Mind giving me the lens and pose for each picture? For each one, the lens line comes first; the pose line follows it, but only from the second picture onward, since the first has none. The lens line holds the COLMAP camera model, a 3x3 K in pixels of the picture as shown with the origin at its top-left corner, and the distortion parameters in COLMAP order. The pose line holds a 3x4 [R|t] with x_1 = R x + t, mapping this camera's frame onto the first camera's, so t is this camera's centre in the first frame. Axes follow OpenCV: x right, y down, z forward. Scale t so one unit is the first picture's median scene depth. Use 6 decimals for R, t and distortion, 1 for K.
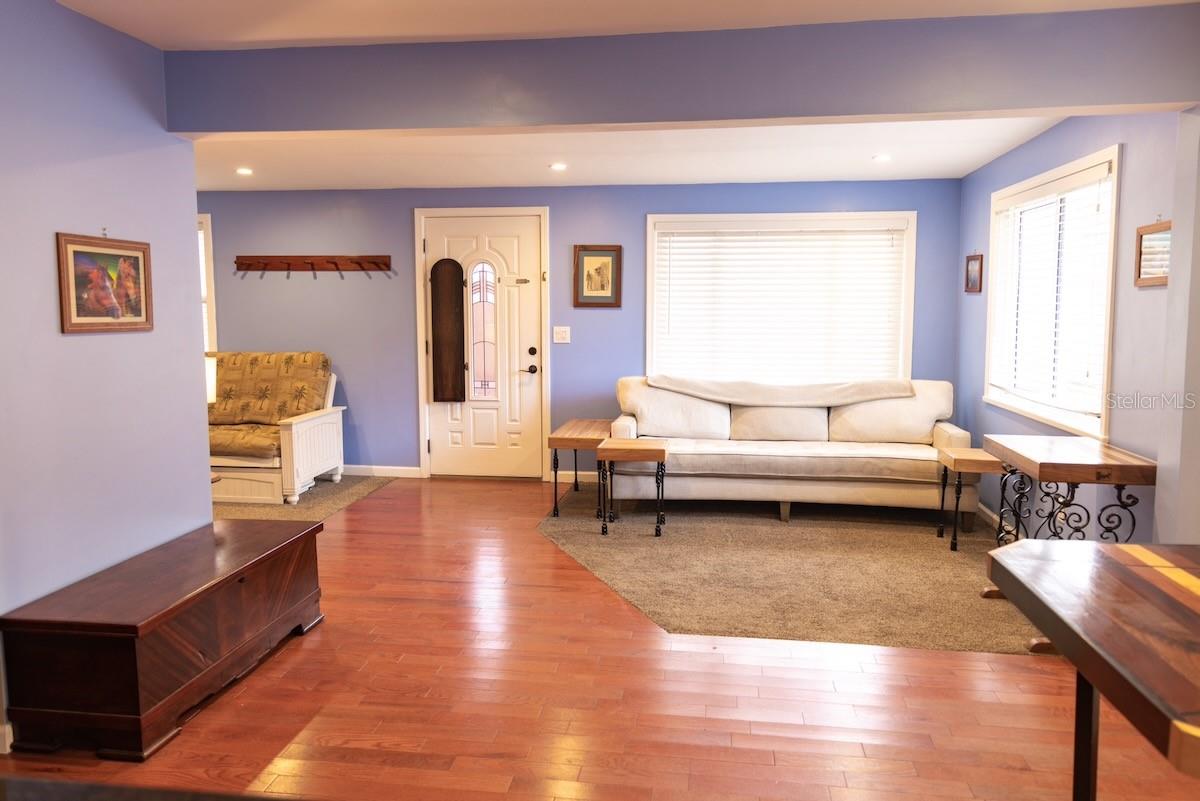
lens RADIAL K [[805.1, 0, 598.4], [0, 805.1, 387.4], [0, 0, 1]] dist [0.008680, -0.002018]
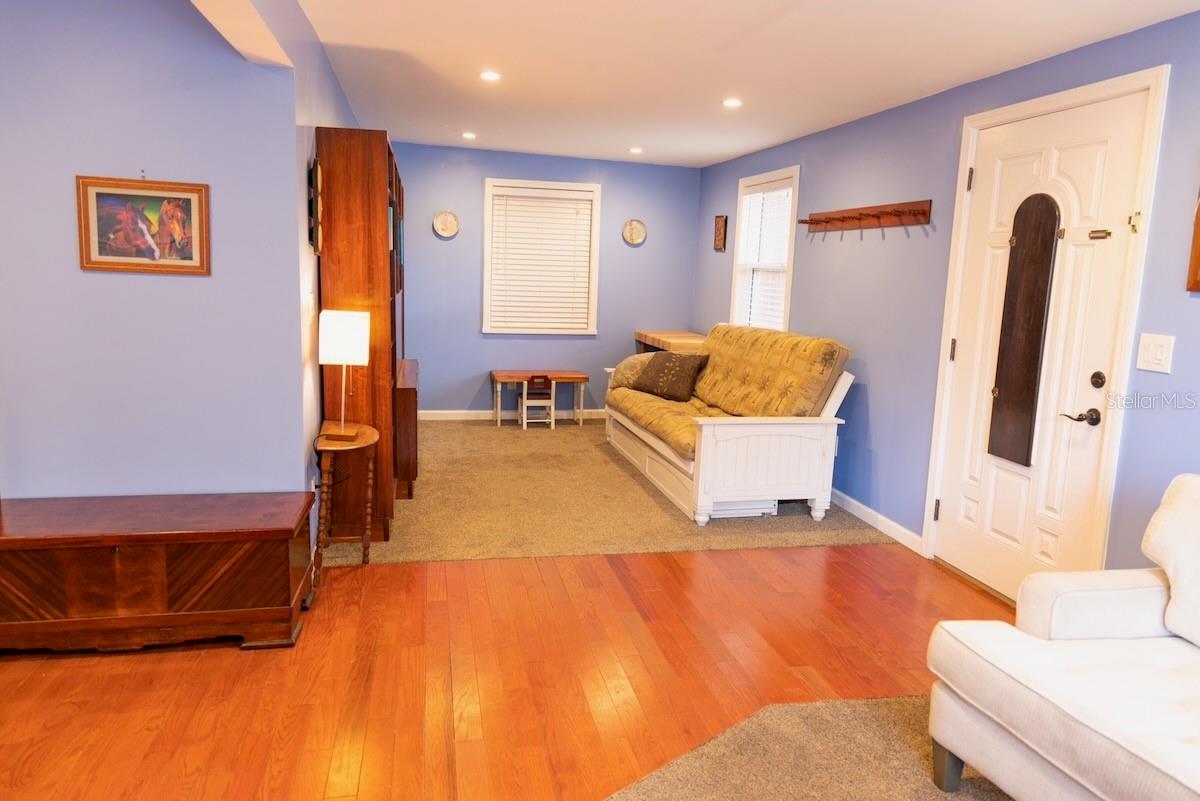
lens RADIAL K [[805.1, 0, 598.4], [0, 805.1, 387.4], [0, 0, 1]] dist [0.008680, -0.002018]
pose [[0.346772, 0.150078, -0.925865, 0.271770], [-0.134376, 0.984882, 0.109316, -0.055020], [0.928274, 0.086506, 0.361696, 0.564086]]
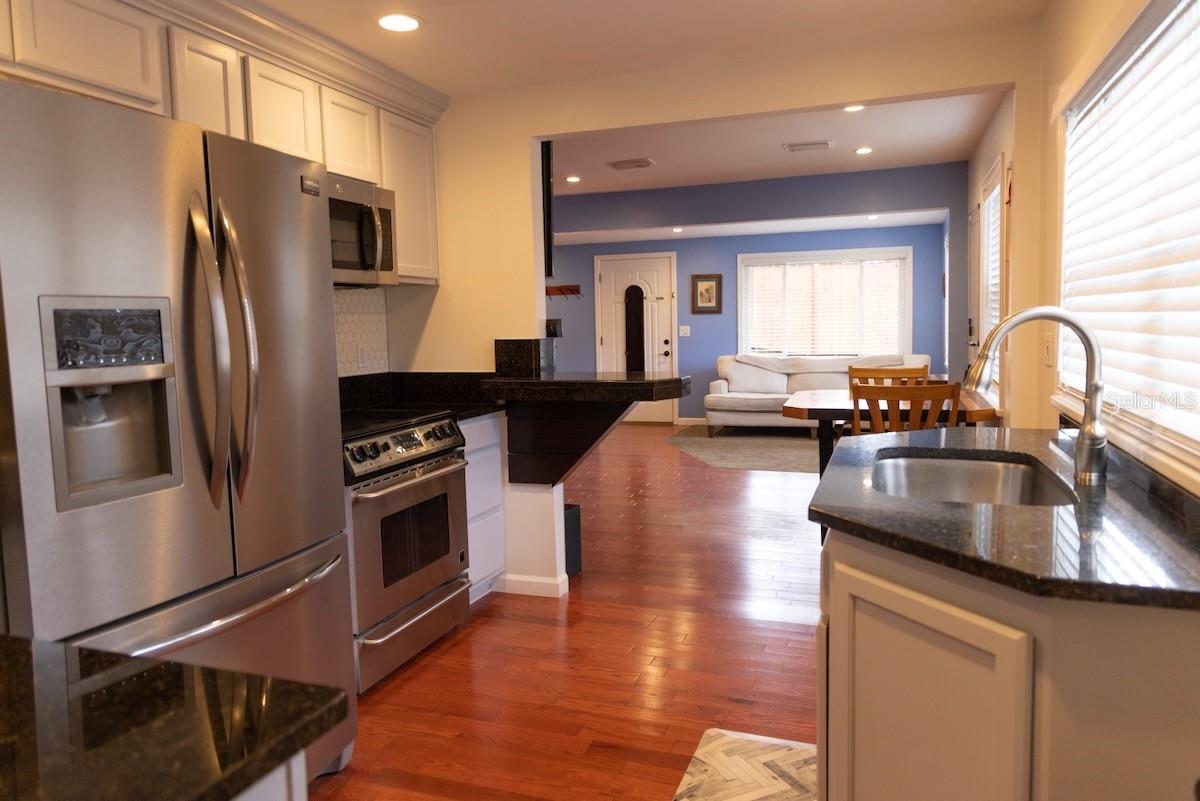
lens RADIAL K [[805.1, 0, 598.4], [0, 805.1, 387.4], [0, 0, 1]] dist [0.008680, -0.002018]
pose [[0.977593, -0.004694, -0.210452, 0.124910], [0.000502, 0.999800, -0.019968, 0.078589], [0.210504, 0.019415, 0.977400, -0.599522]]
